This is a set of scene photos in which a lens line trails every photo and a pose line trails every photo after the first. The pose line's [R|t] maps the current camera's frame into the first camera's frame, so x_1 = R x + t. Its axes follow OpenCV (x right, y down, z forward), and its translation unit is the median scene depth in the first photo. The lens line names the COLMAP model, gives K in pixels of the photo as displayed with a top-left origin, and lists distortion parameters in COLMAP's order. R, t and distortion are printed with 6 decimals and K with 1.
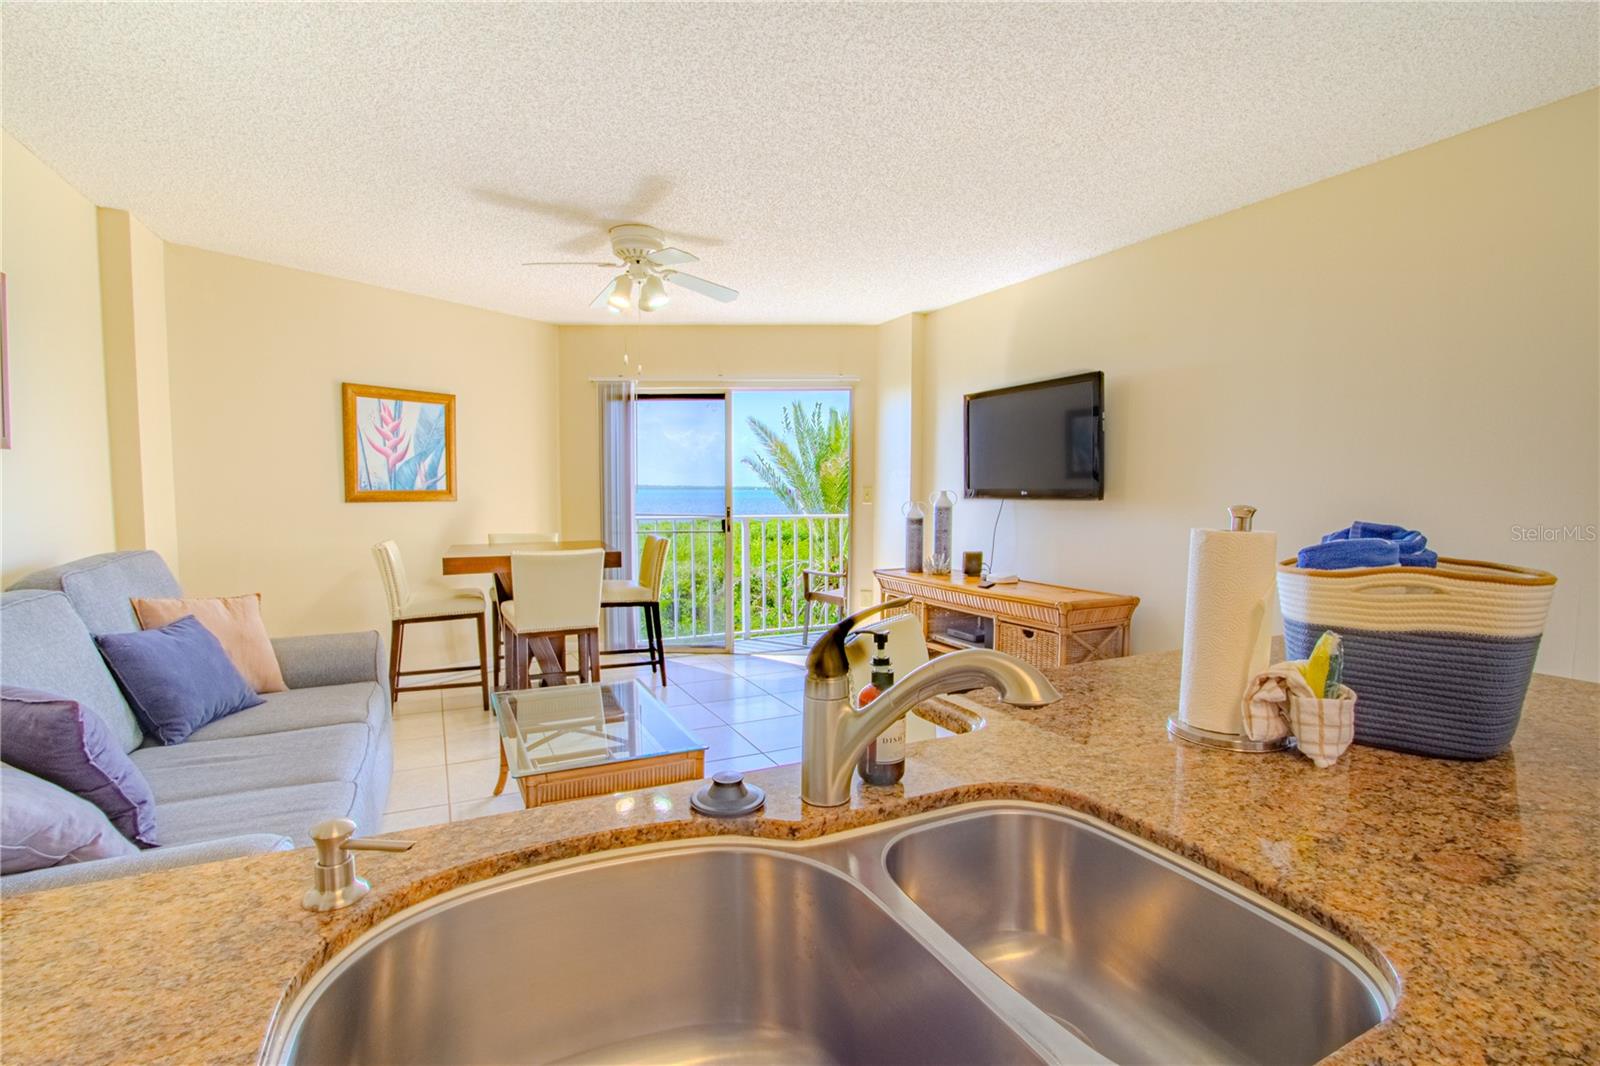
lens RADIAL K [[731.8, 0, 800.0], [0, 731.8, 533.0], [0, 0, 1]] dist [-0.012697, -0.000006]
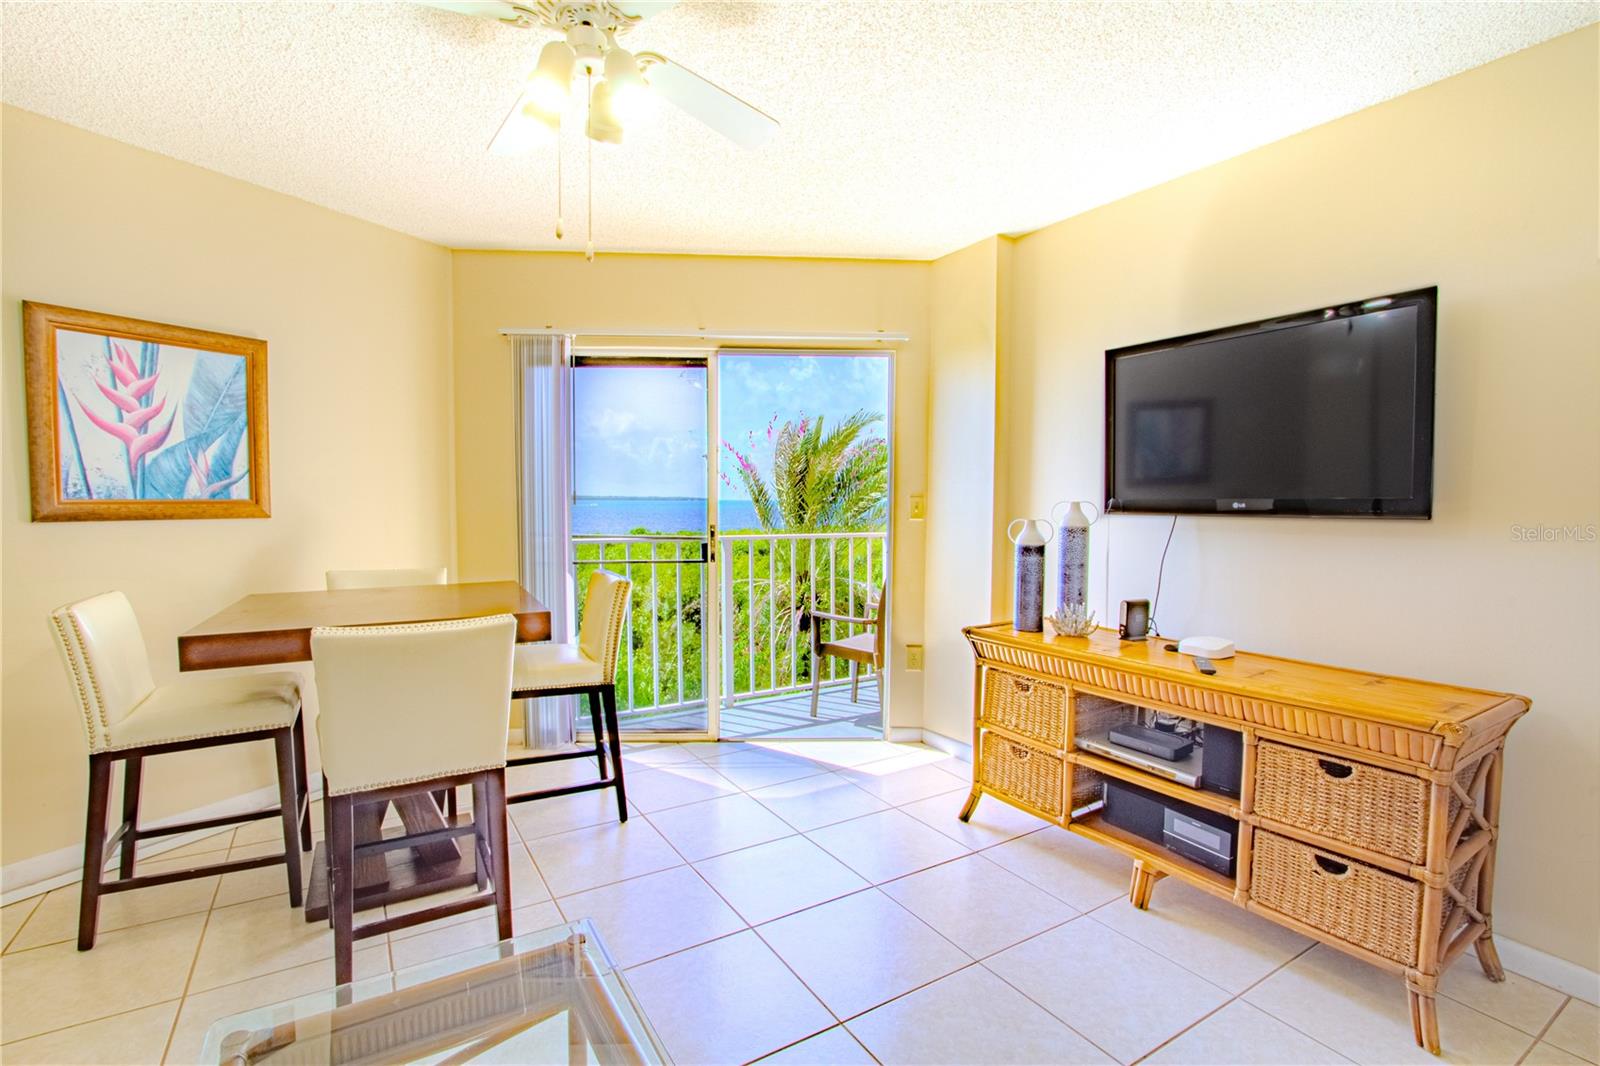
lens RADIAL K [[743.7, 0, 802.8], [0, 743.7, 539.8], [0, 0, 1]] dist [-0.013790, -0.000189]
pose [[0.996180, -0.003884, 0.087240, -0.092866], [0.004461, 0.999969, -0.006417, -0.021414], [-0.087213, 0.006782, 0.996167, 0.382885]]
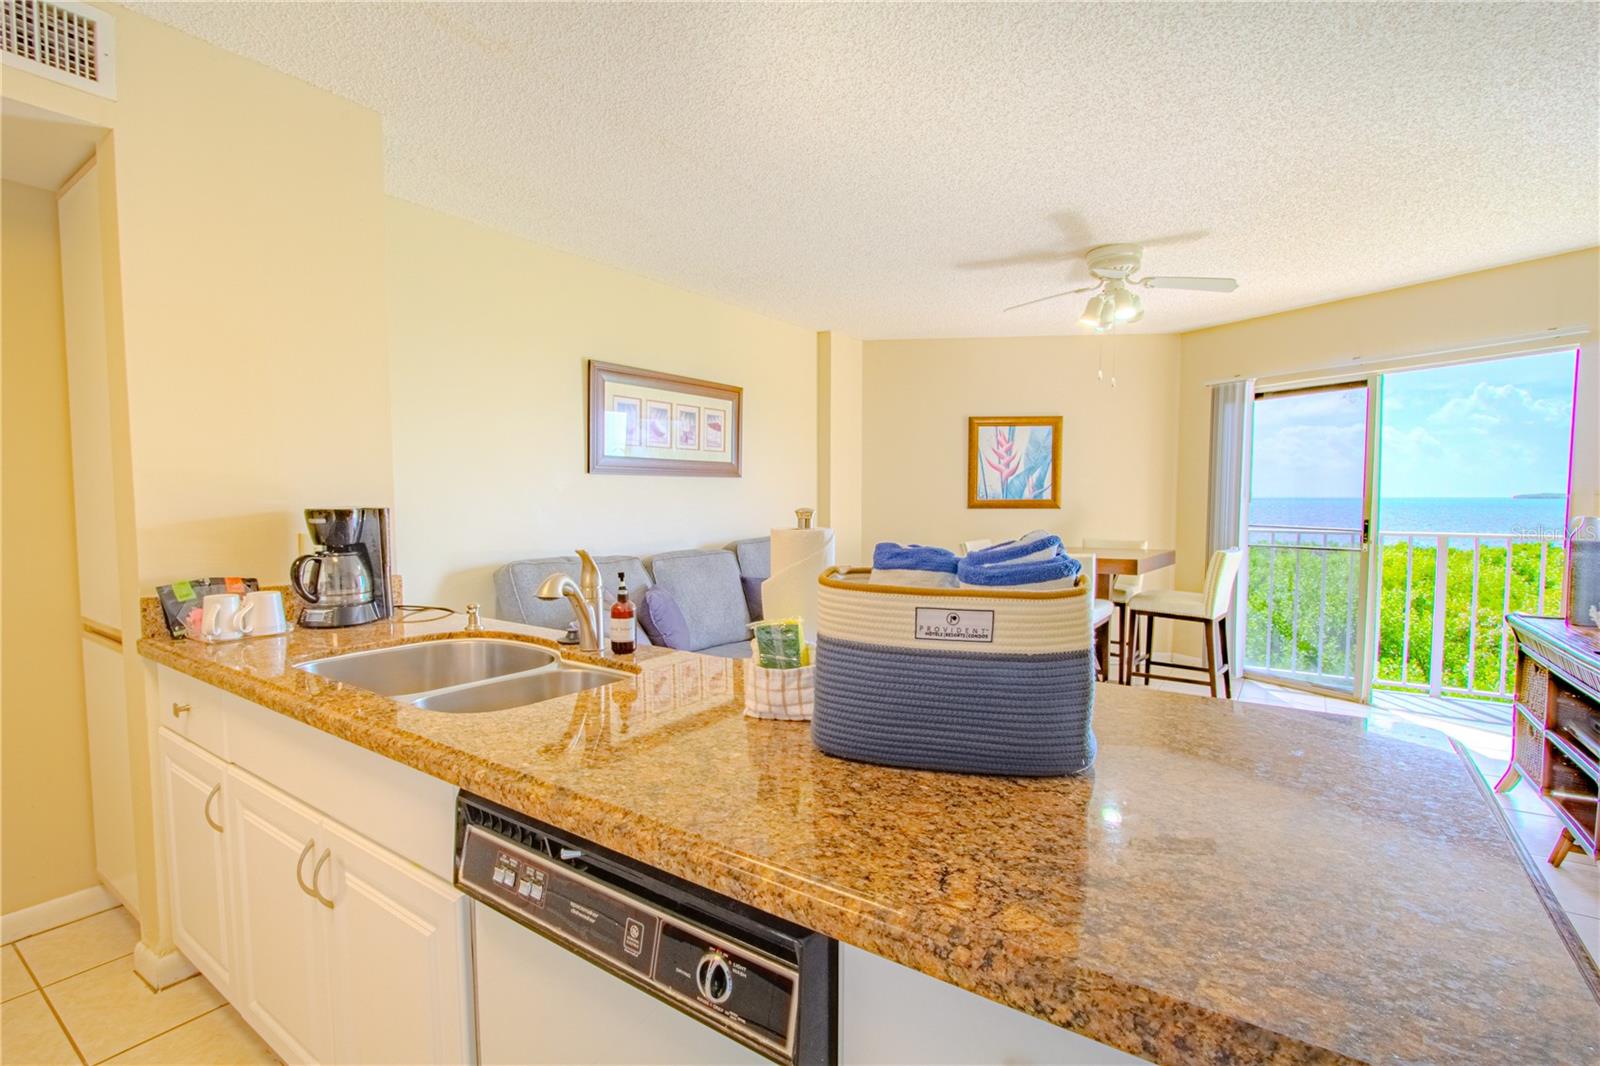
lens RADIAL K [[731.8, 0, 800.0], [0, 731.8, 533.0], [0, 0, 1]] dist [-0.012697, -0.000006]
pose [[0.499358, 0.040234, -0.865461, 0.341493], [-0.050622, 0.998570, 0.017214, -0.005377], [0.864916, 0.035215, 0.500680, 0.081675]]
